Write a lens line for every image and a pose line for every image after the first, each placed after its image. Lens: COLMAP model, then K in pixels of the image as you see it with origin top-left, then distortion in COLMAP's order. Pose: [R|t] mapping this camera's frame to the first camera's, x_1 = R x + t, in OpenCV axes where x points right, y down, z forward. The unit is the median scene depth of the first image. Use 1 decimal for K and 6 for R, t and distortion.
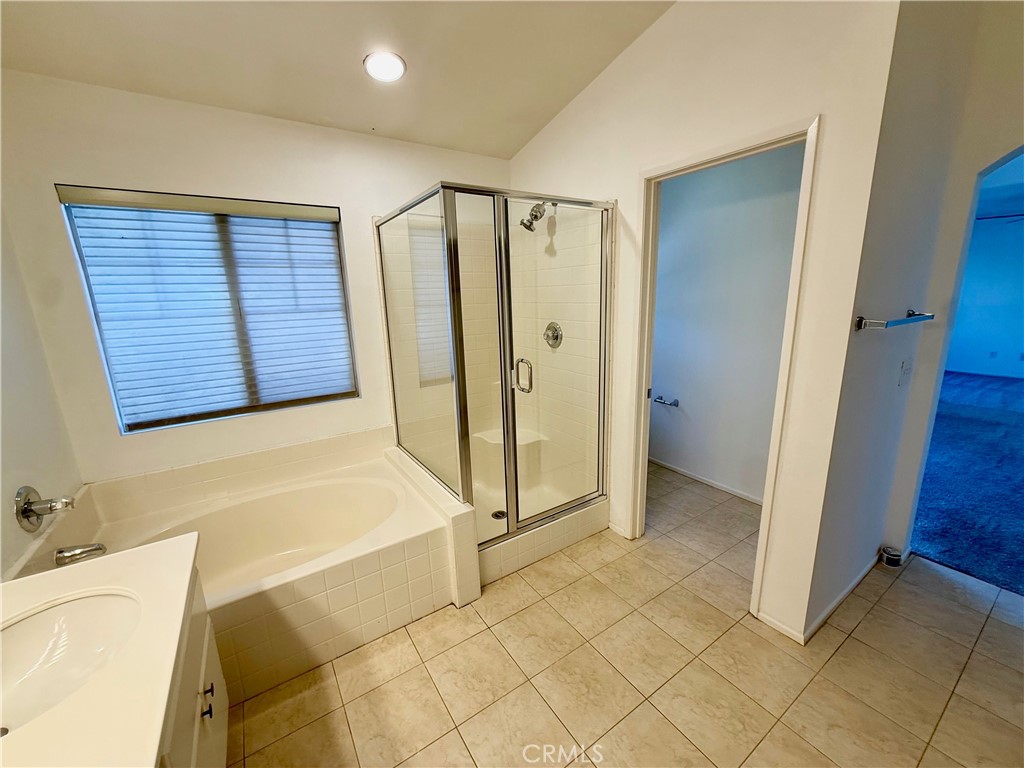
lens RADIAL K [[407.8, 0, 513.9], [0, 407.8, 385.6], [0, 0, 1]] dist [-0.001833, 0.000093]
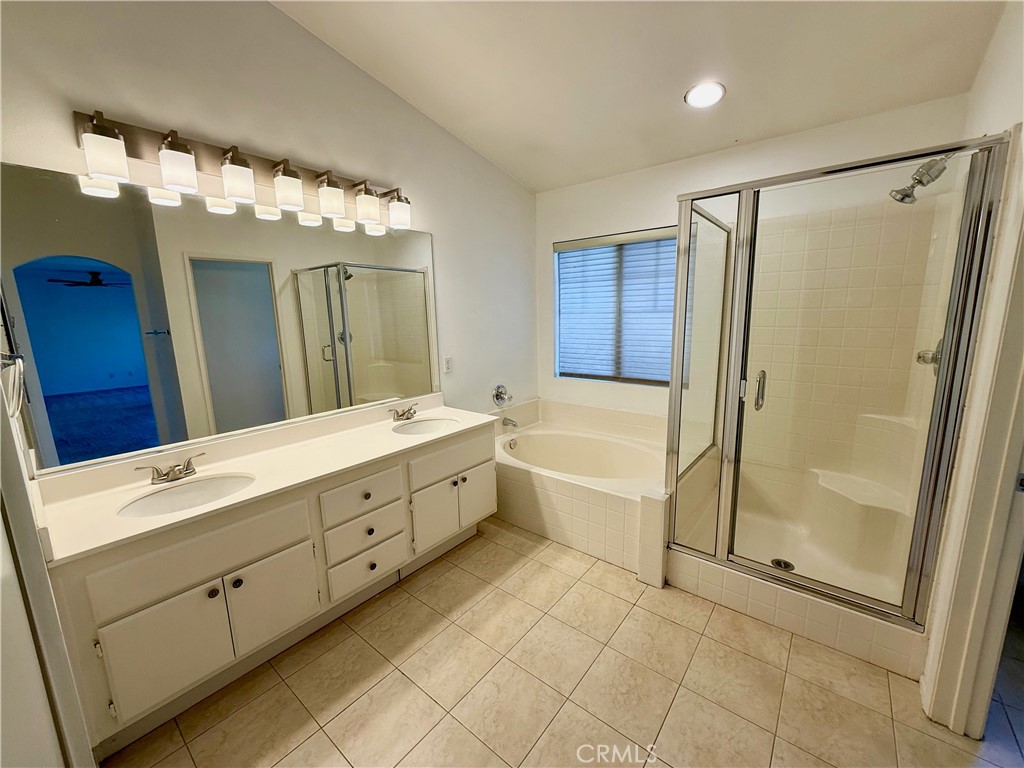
lens RADIAL K [[407.8, 0, 512.9], [0, 407.8, 384.8], [0, 0, 1]] dist [-0.001833, 0.000093]
pose [[0.300570, 0.187929, -0.935062, 0.643374], [-0.199446, 0.971104, 0.131063, -0.042174], [0.932673, 0.147101, 0.329367, 0.223797]]
